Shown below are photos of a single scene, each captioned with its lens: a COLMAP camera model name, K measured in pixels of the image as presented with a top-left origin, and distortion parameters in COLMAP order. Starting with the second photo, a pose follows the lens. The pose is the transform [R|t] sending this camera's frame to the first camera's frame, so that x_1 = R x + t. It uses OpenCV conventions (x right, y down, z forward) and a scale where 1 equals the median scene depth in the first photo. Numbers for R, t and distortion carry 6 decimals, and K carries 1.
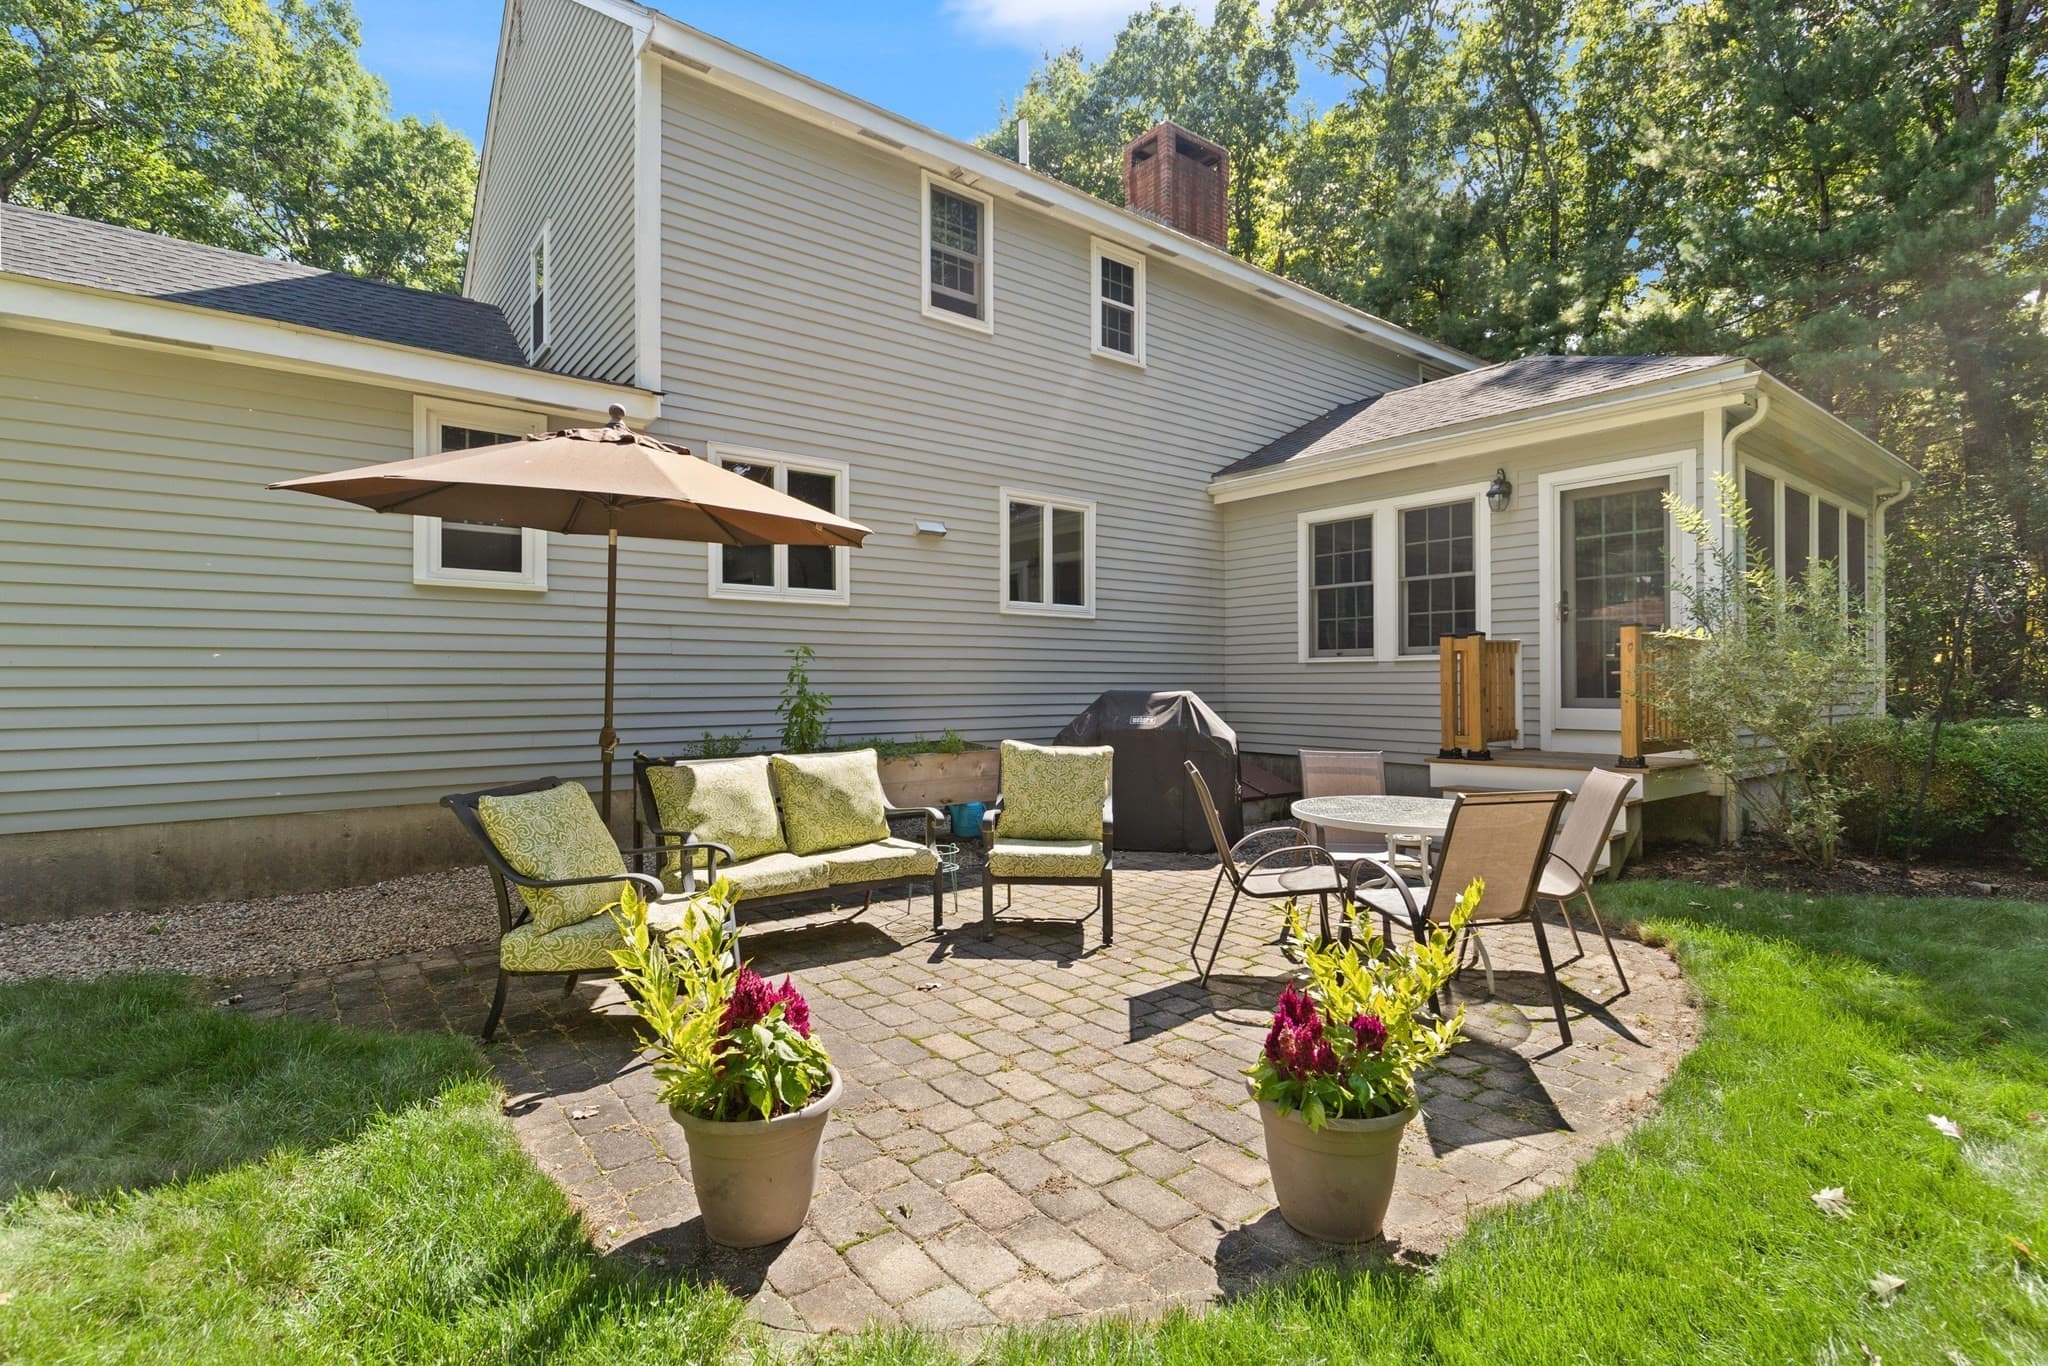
lens RADIAL K [[951.5, 0, 1041.2], [0, 951.5, 678.4], [0, 0, 1]] dist [-0.001944, -0.000623]
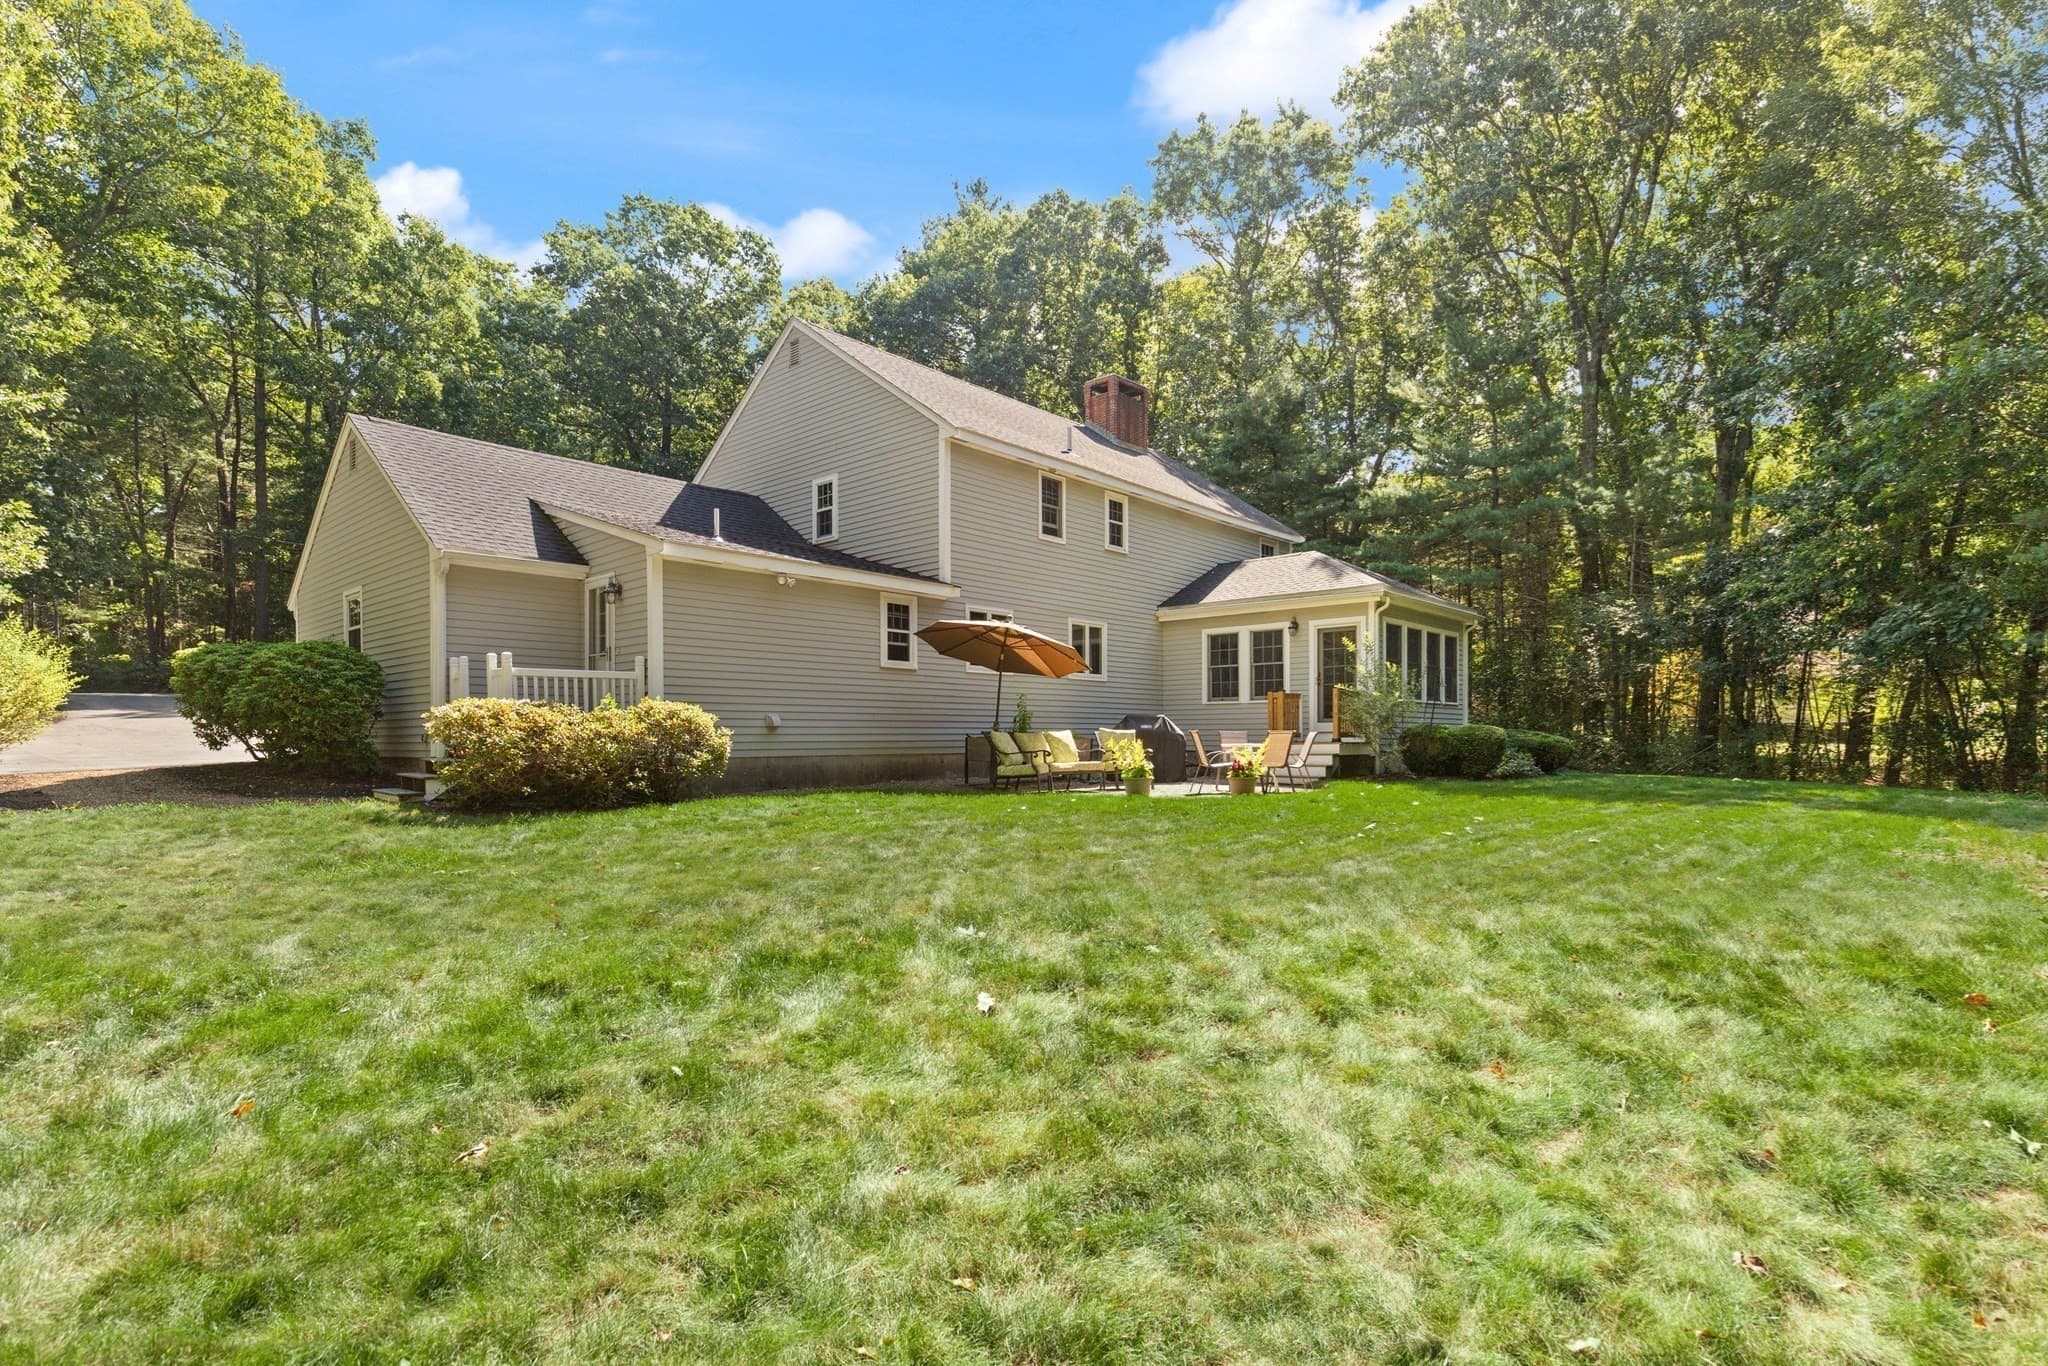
lens RADIAL K [[995.8, 0, 1091.5], [0, 995.8, 727.5], [0, 0, 1]] dist [0.003948, 0.000391]
pose [[0.978599, 0.000952, 0.205775, -0.431755], [0.000180, 0.999985, -0.005486, 0.049177], [-0.205777, 0.005406, 0.978584, -1.109822]]
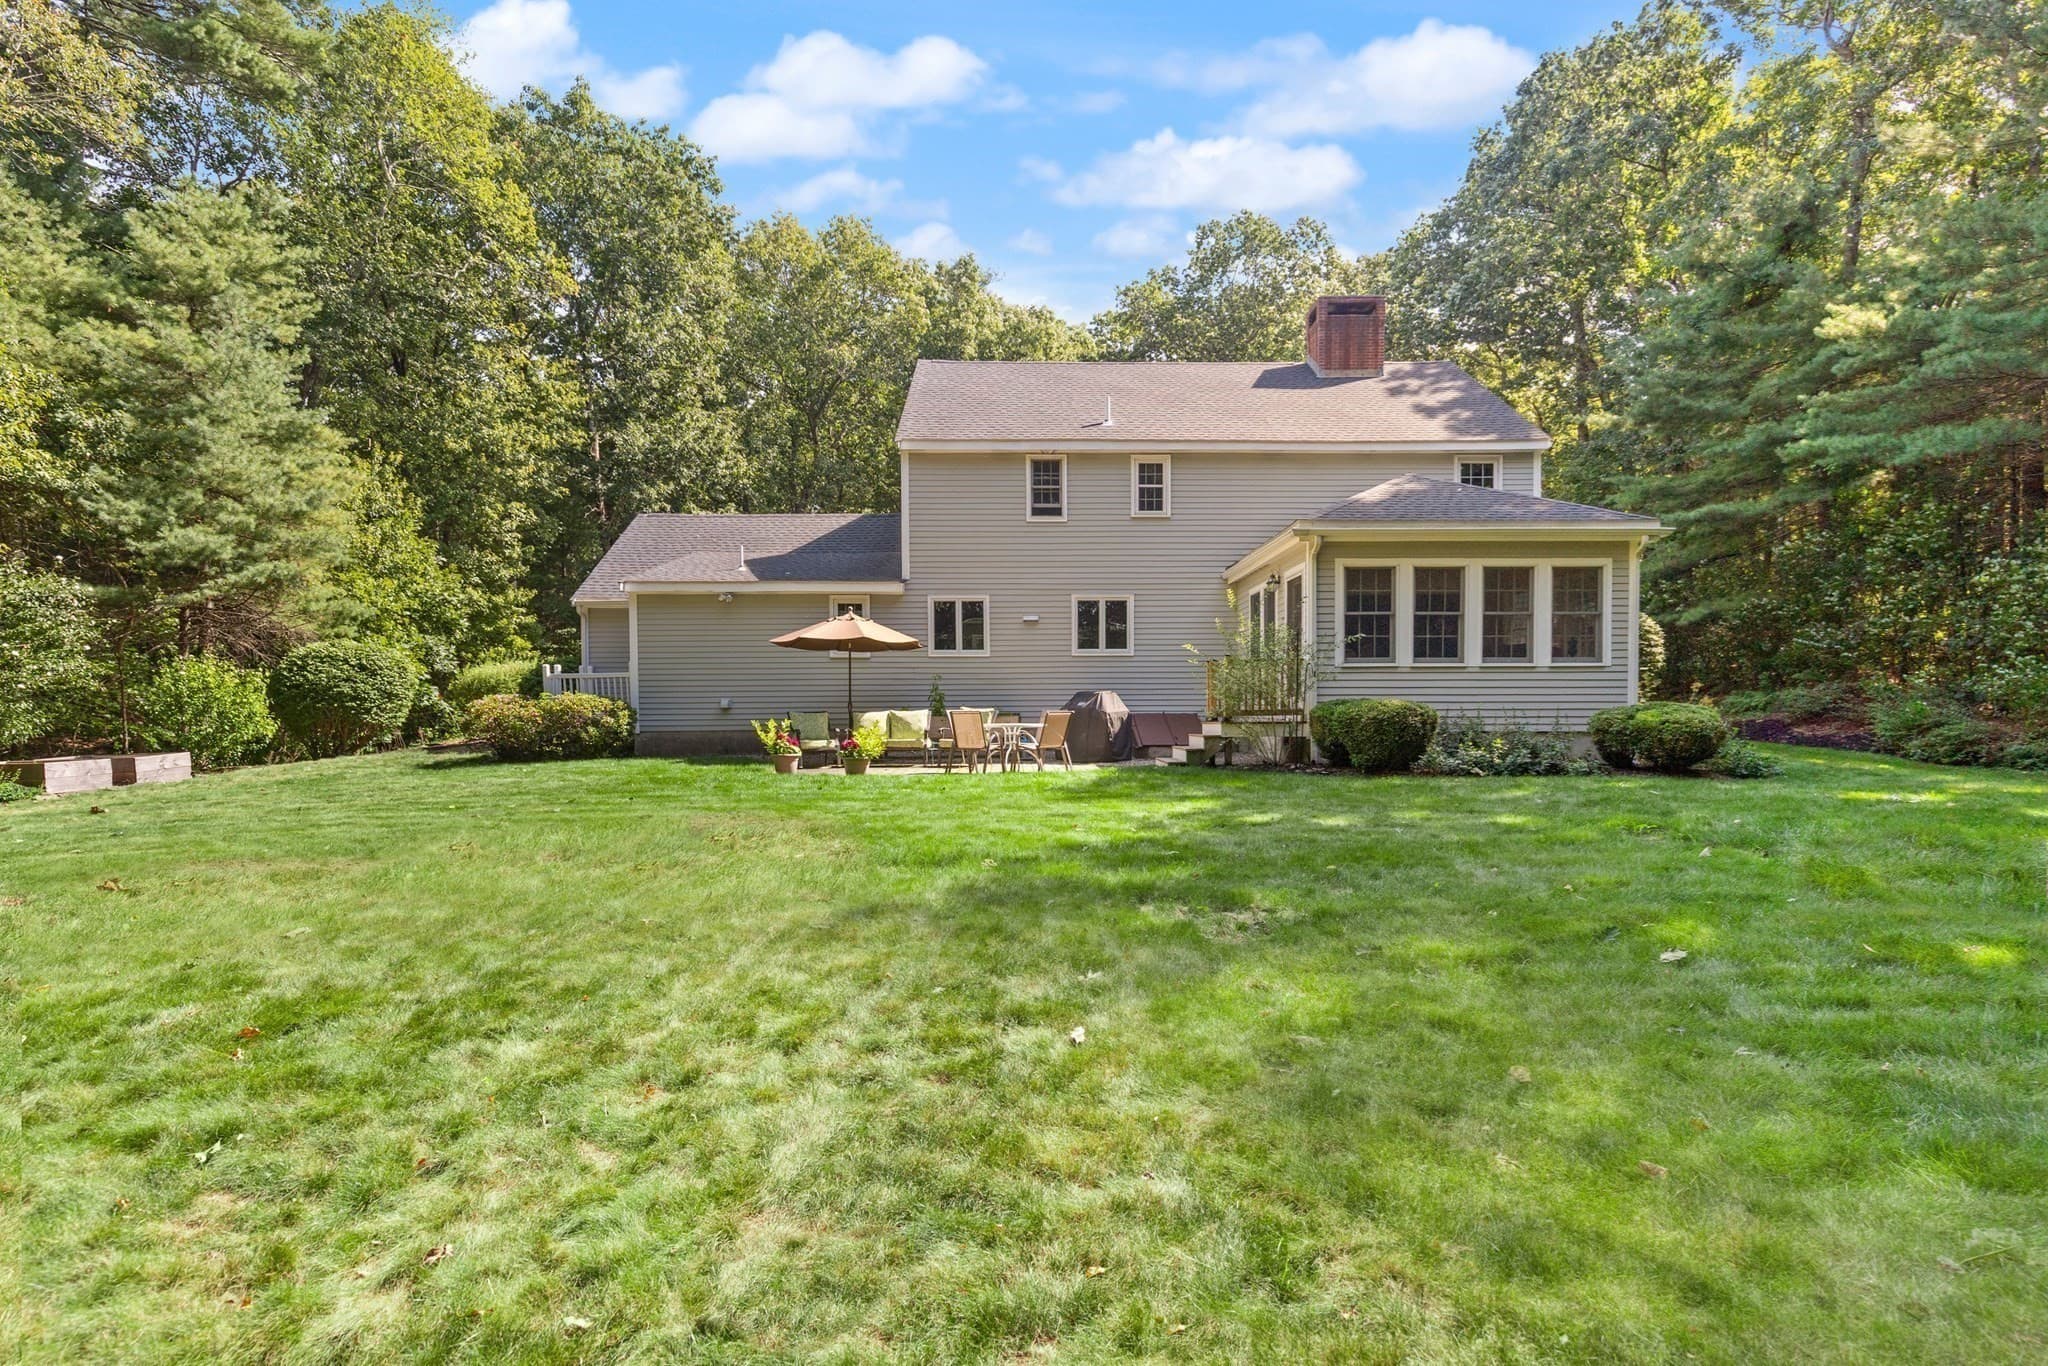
lens RADIAL K [[951.5, 0, 1027.1], [0, 951.5, 693.3], [0, 0, 1]] dist [-0.001944, -0.000623]
pose [[0.791929, -0.004009, -0.610600, 1.113198], [0.003545, 0.999992, -0.001968, 0.016731], [0.610603, -0.000606, 0.791937, -0.675660]]
